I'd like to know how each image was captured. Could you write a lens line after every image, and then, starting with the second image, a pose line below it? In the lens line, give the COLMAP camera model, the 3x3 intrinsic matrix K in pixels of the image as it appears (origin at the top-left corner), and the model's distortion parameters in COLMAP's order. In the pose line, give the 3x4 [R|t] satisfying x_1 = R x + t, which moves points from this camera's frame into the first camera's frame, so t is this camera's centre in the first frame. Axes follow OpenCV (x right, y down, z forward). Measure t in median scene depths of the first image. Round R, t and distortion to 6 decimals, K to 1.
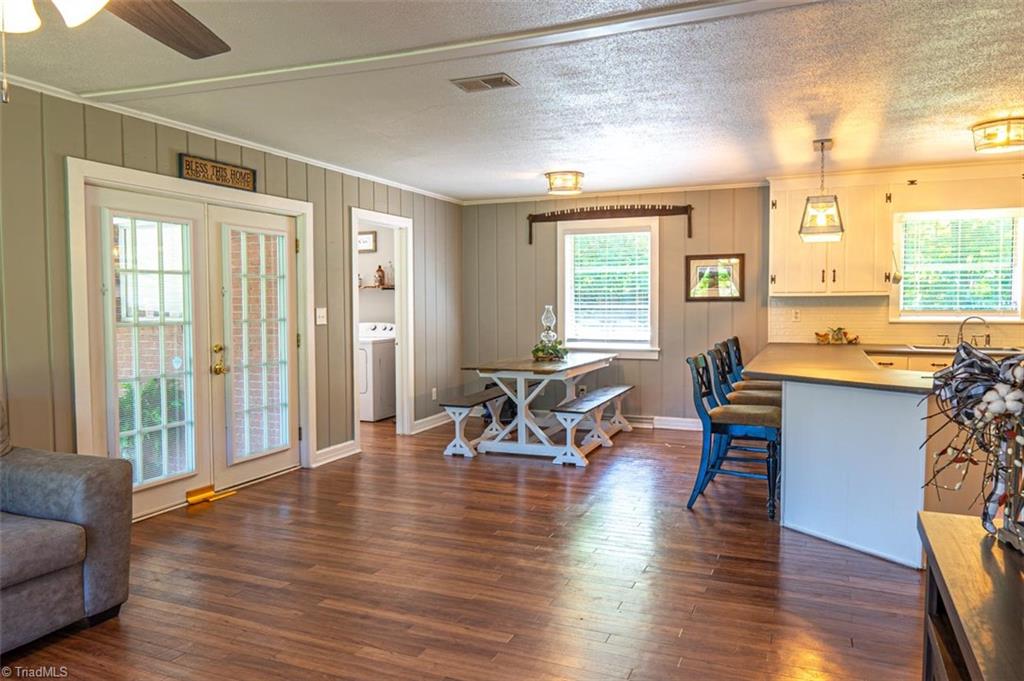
lens RADIAL K [[707.2, 0, 514.1], [0, 707.2, 337.3], [0, 0, 1]] dist [-0.003949, -0.001670]
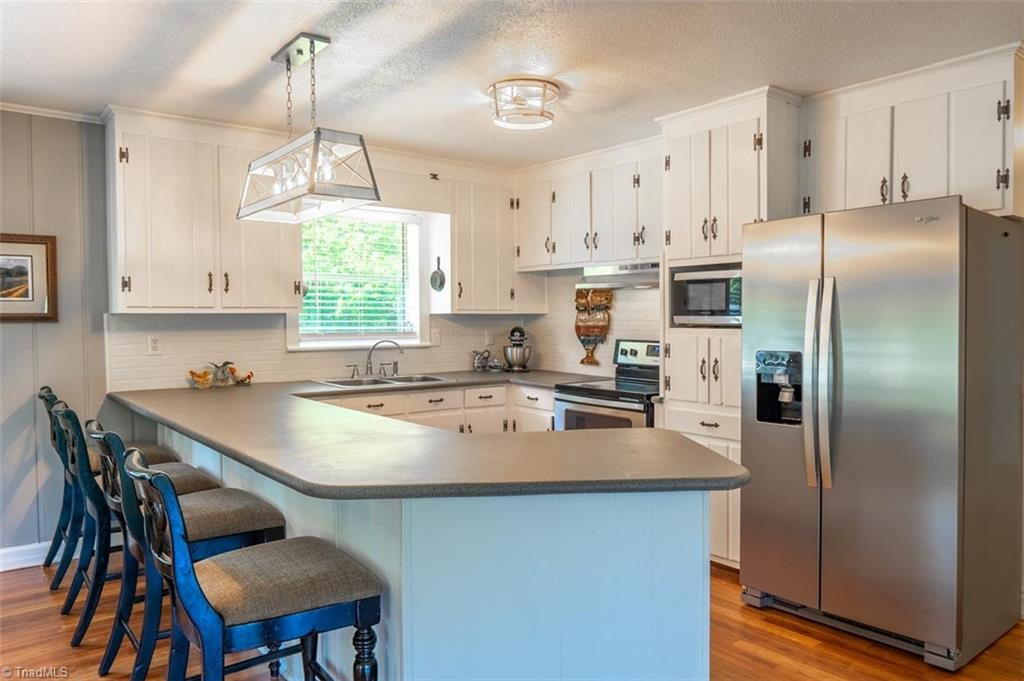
lens RADIAL K [[707.2, 0, 514.1], [0, 707.2, 337.3], [0, 0, 1]] dist [-0.003949, -0.001670]
pose [[0.473337, -0.020629, 0.880640, 0.006711], [0.047276, 0.998880, -0.002011, -0.021844], [-0.879612, 0.042585, 0.473782, 0.440950]]
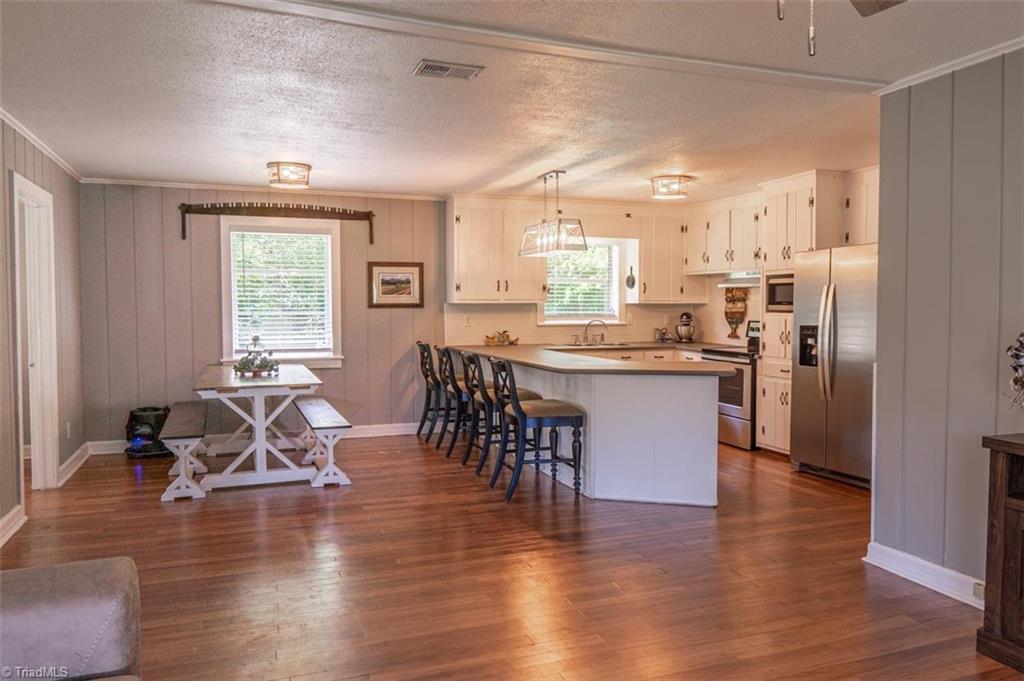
lens RADIAL K [[720.6, 0, 510.8], [0, 720.6, 336.1], [0, 0, 1]] dist [-0.004604, -0.001517]
pose [[0.726406, -0.023720, 0.686857, -0.333164], [0.033093, 0.999452, -0.000483, -0.003954], [-0.686469, 0.023081, 0.726793, 0.136247]]
